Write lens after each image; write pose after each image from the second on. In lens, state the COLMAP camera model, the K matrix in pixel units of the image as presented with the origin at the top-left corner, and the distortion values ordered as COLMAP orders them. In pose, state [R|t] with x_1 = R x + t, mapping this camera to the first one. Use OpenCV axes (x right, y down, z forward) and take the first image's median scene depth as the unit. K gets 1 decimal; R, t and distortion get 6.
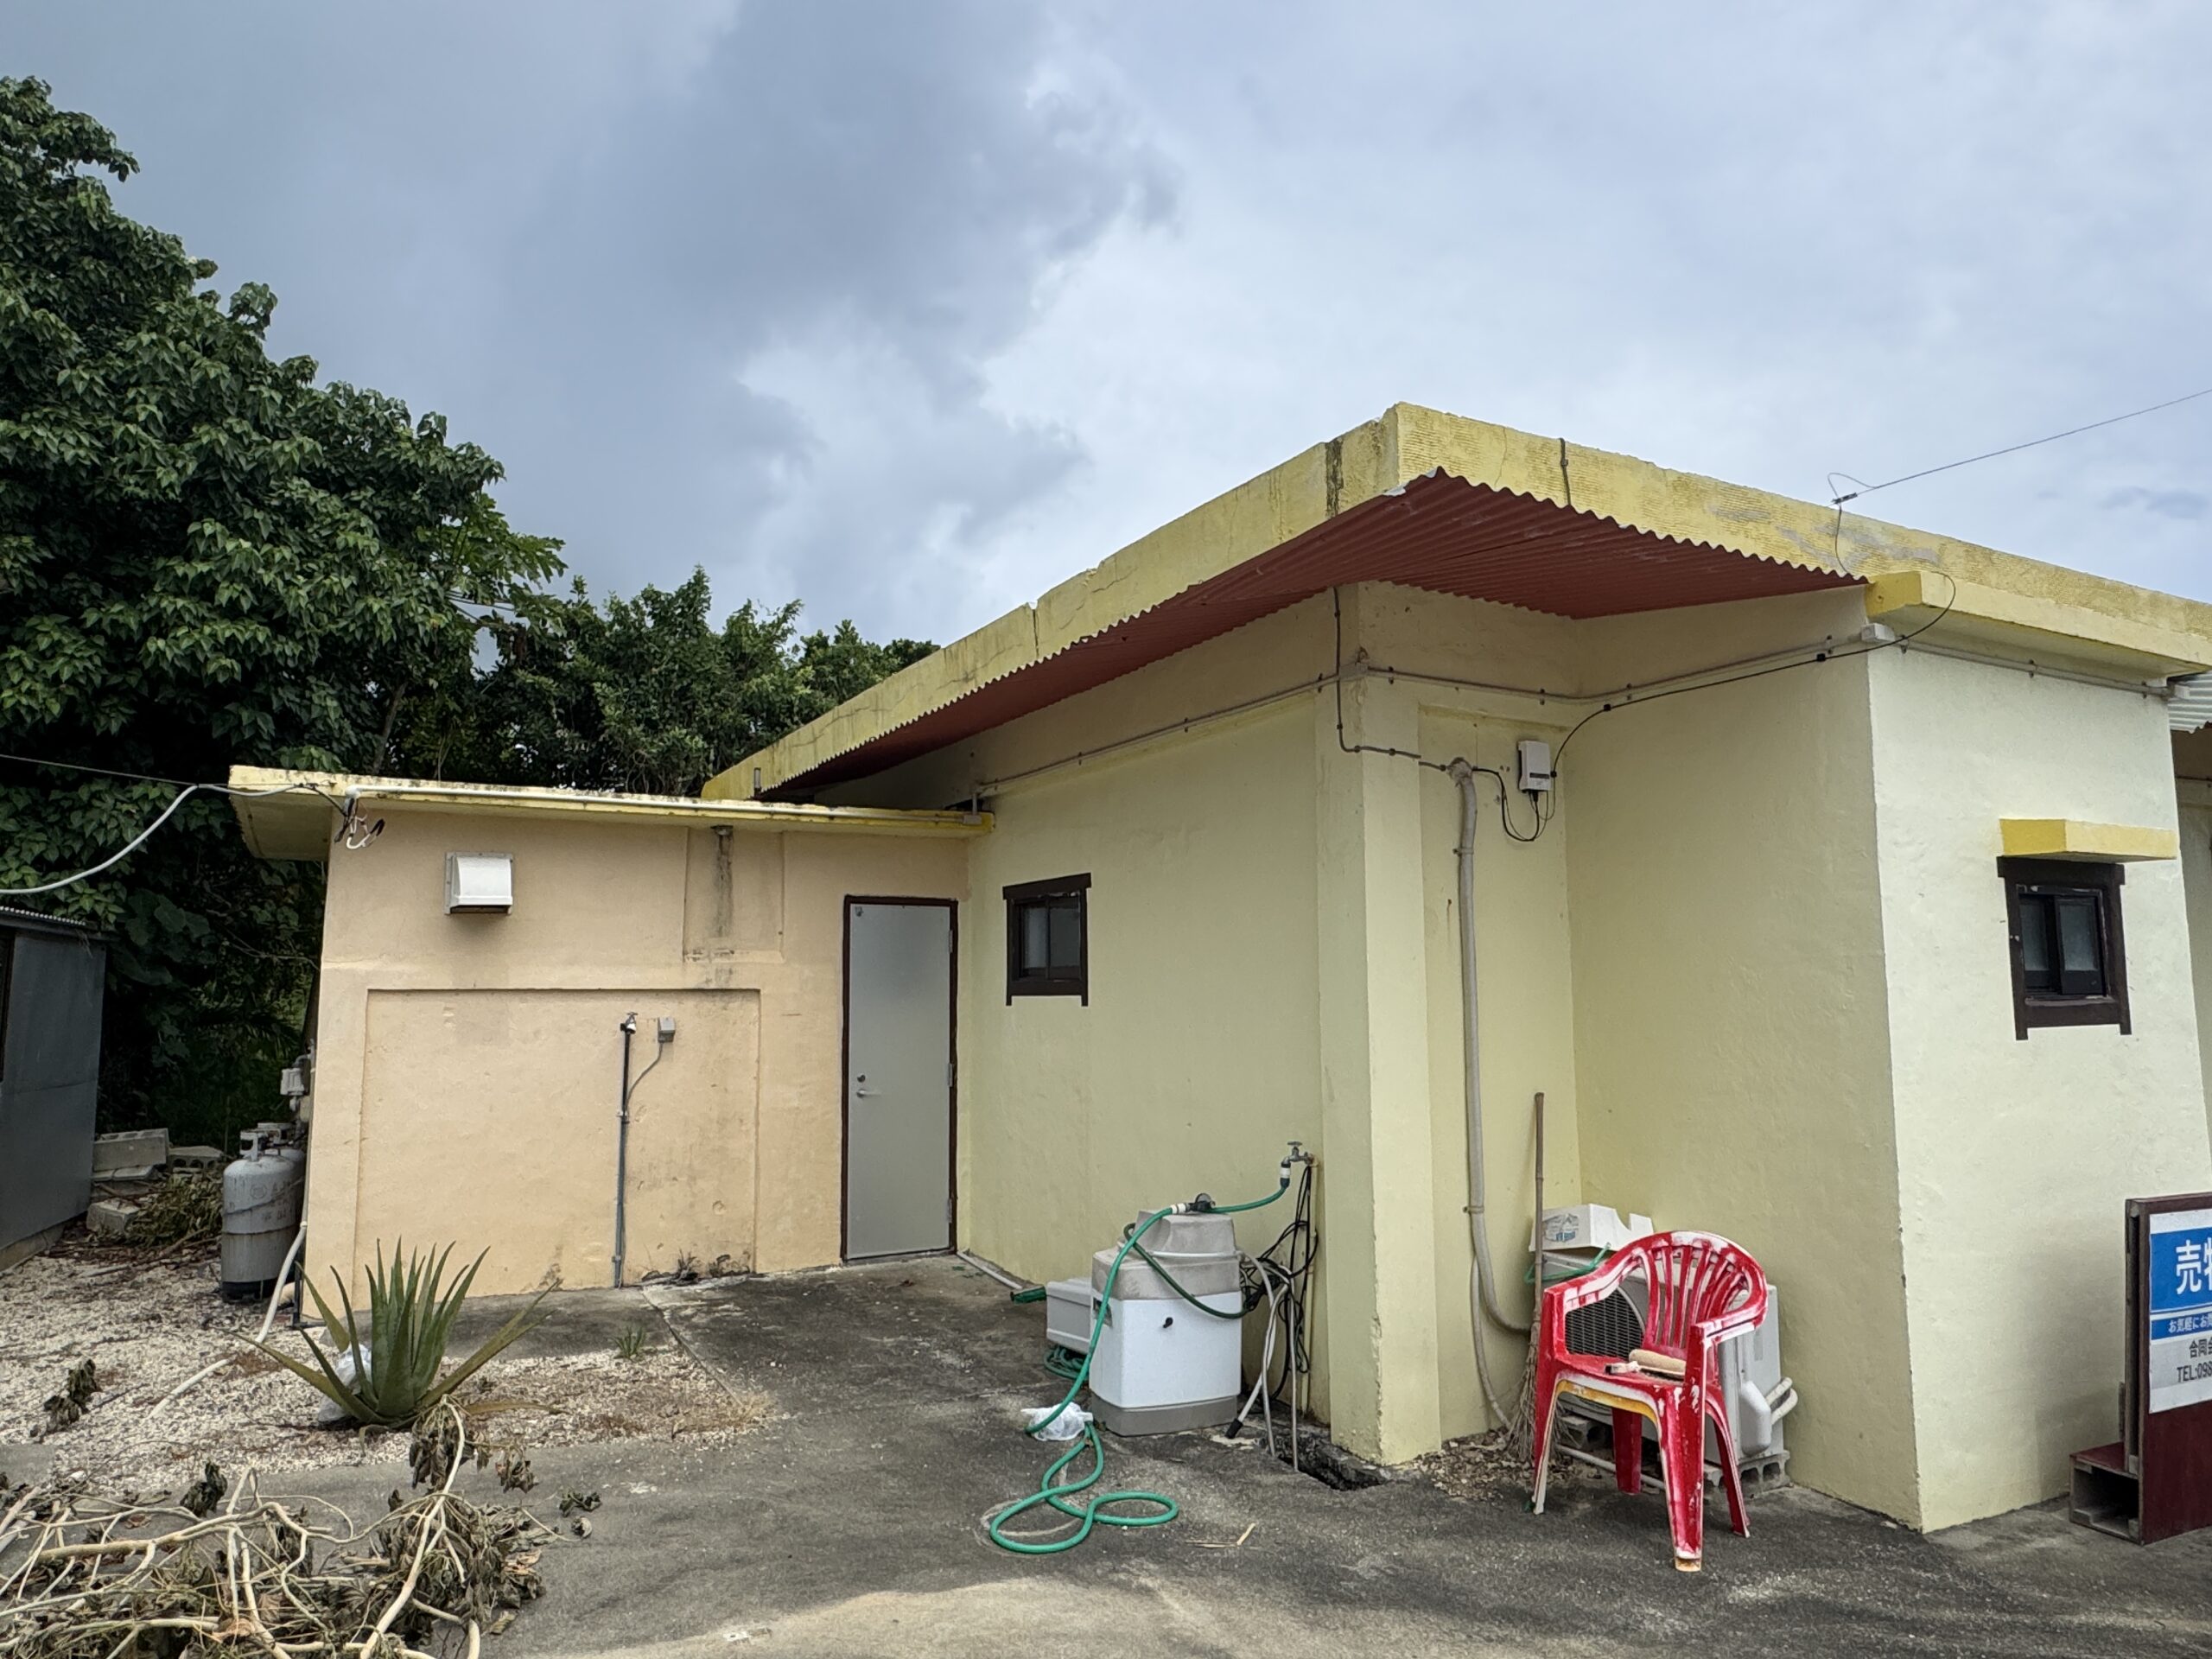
lens RADIAL K [[1440.4, 0, 1106.0], [0, 1440.4, 829.5], [0, 0, 1]] dist [0.012767, -0.035391]
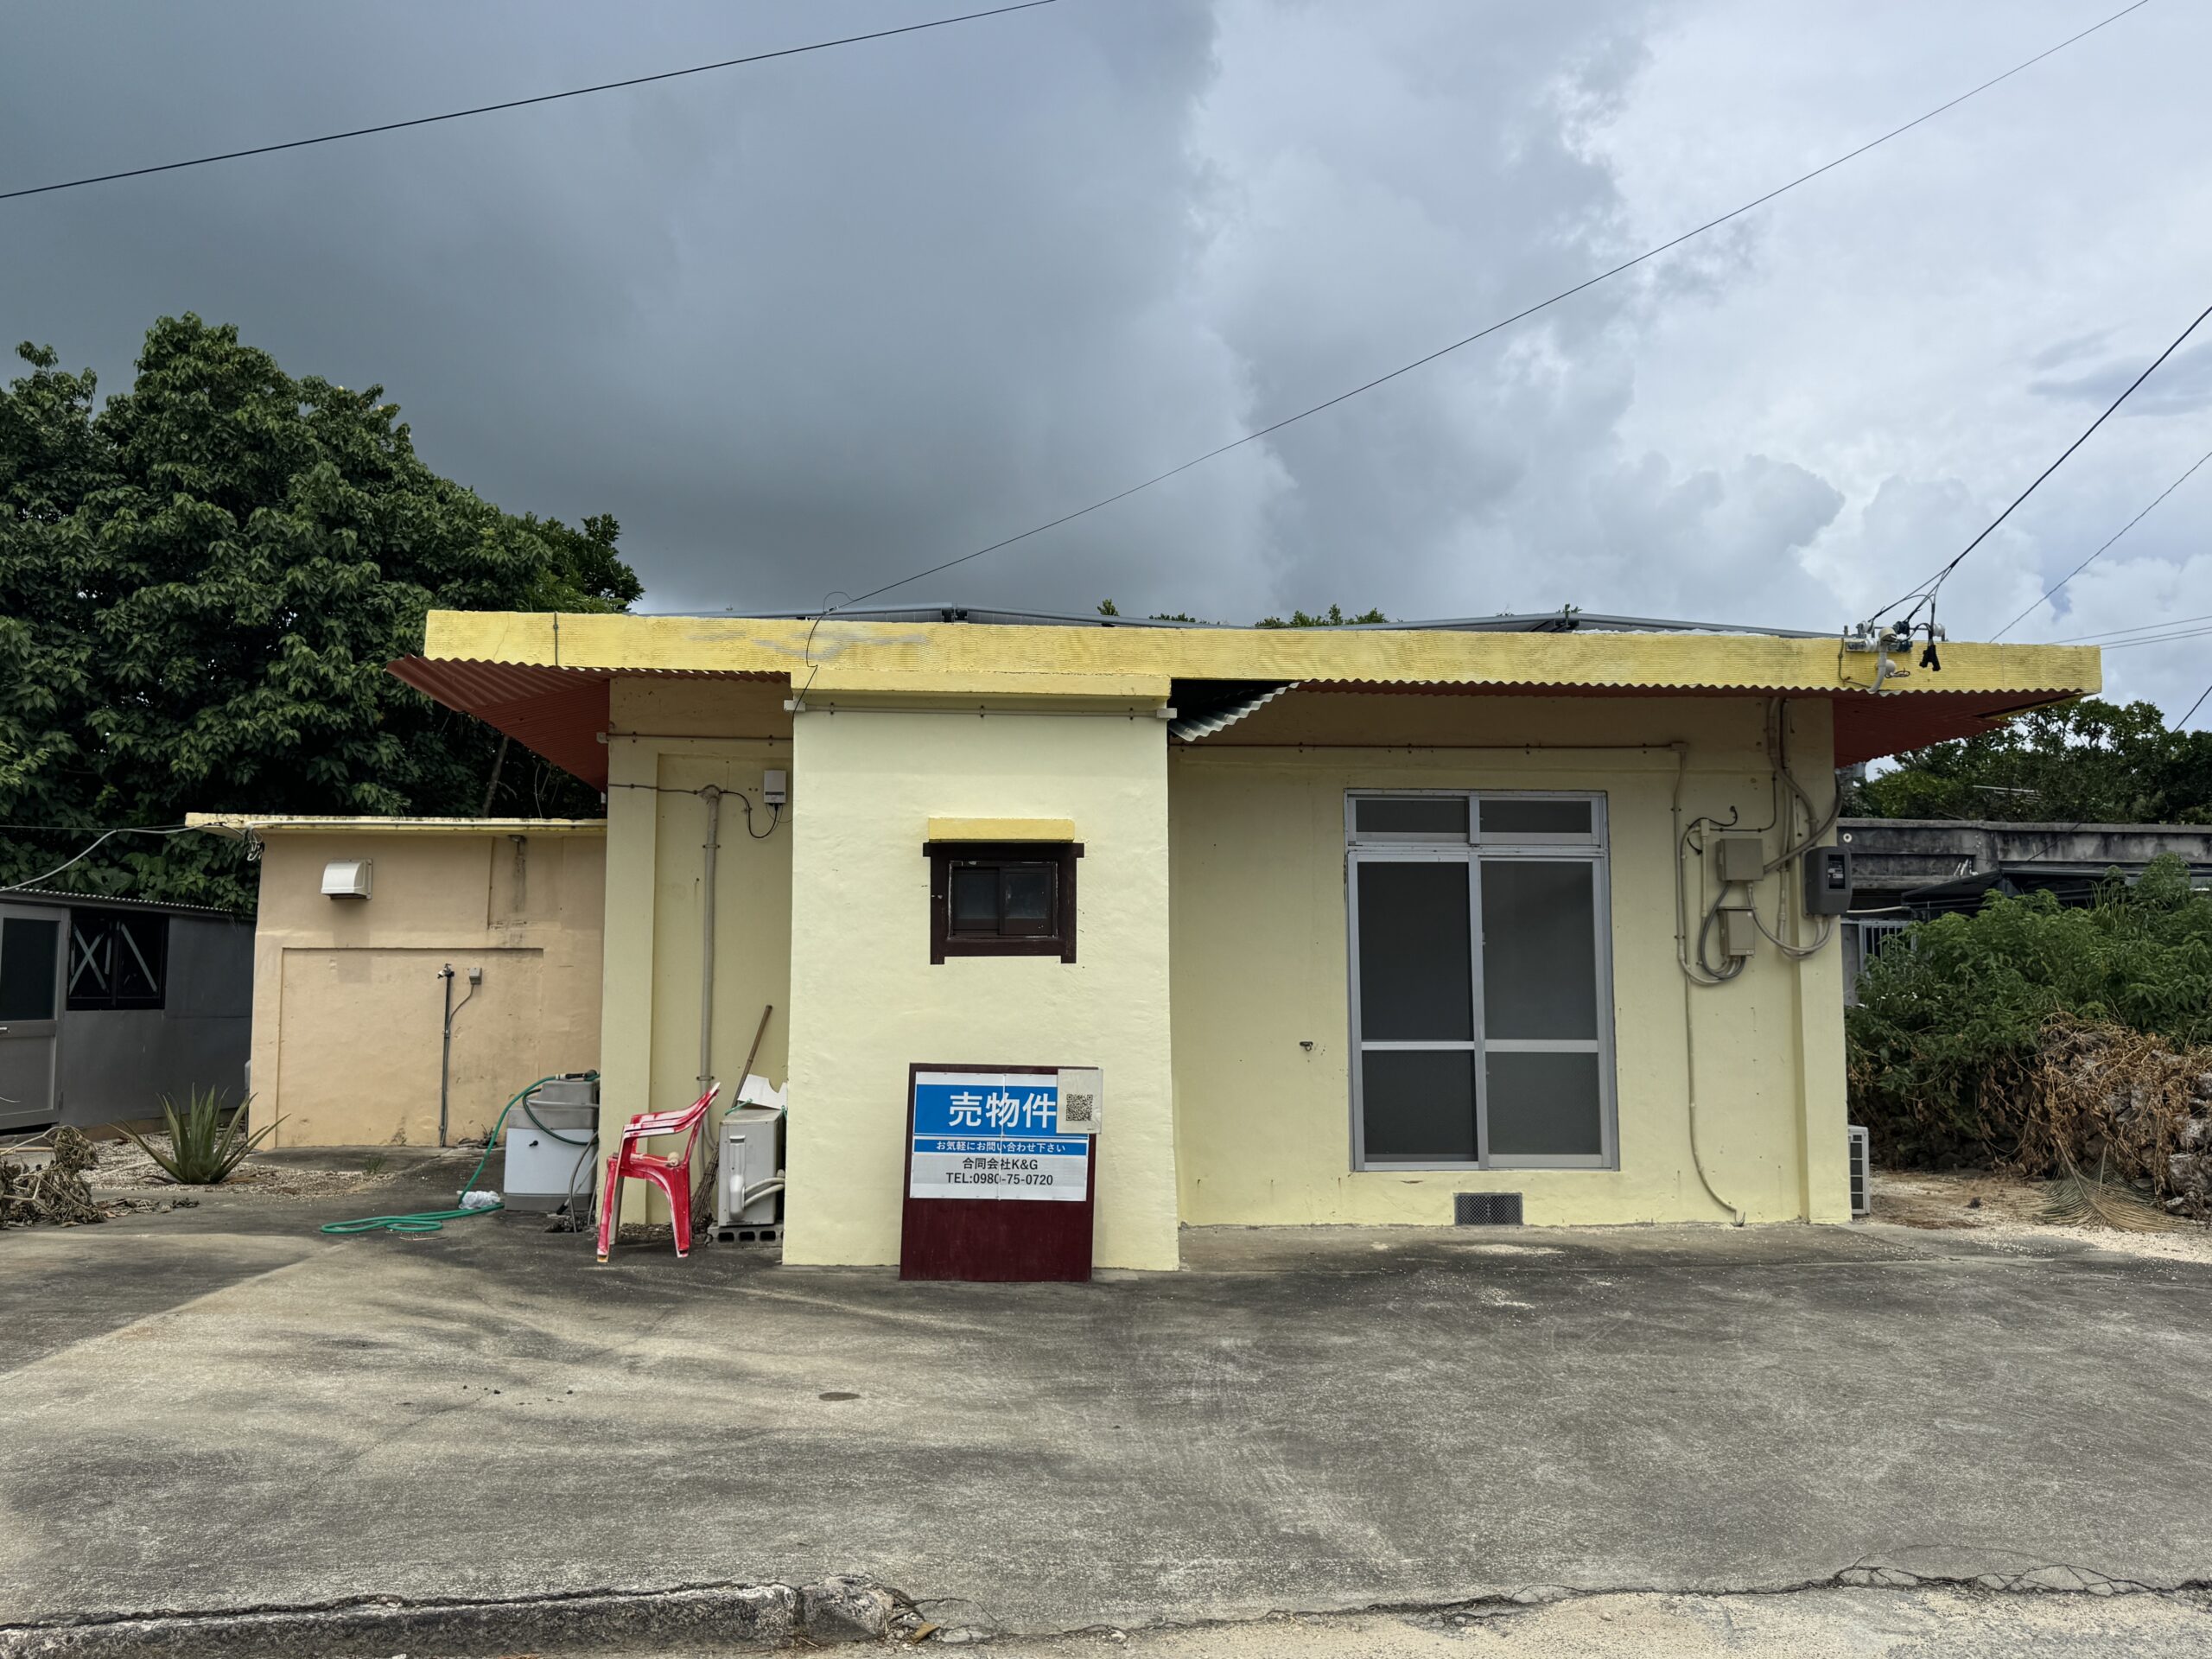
lens RADIAL K [[1657.4, 0, 1106.0], [0, 1657.4, 829.5], [0, 0, 1]] dist [0.127235, -0.381145]
pose [[0.932387, -0.032870, -0.359965, 0.914023], [0.040809, 0.999062, 0.014475, -0.008220], [0.359151, -0.028186, 0.932854, -0.354025]]
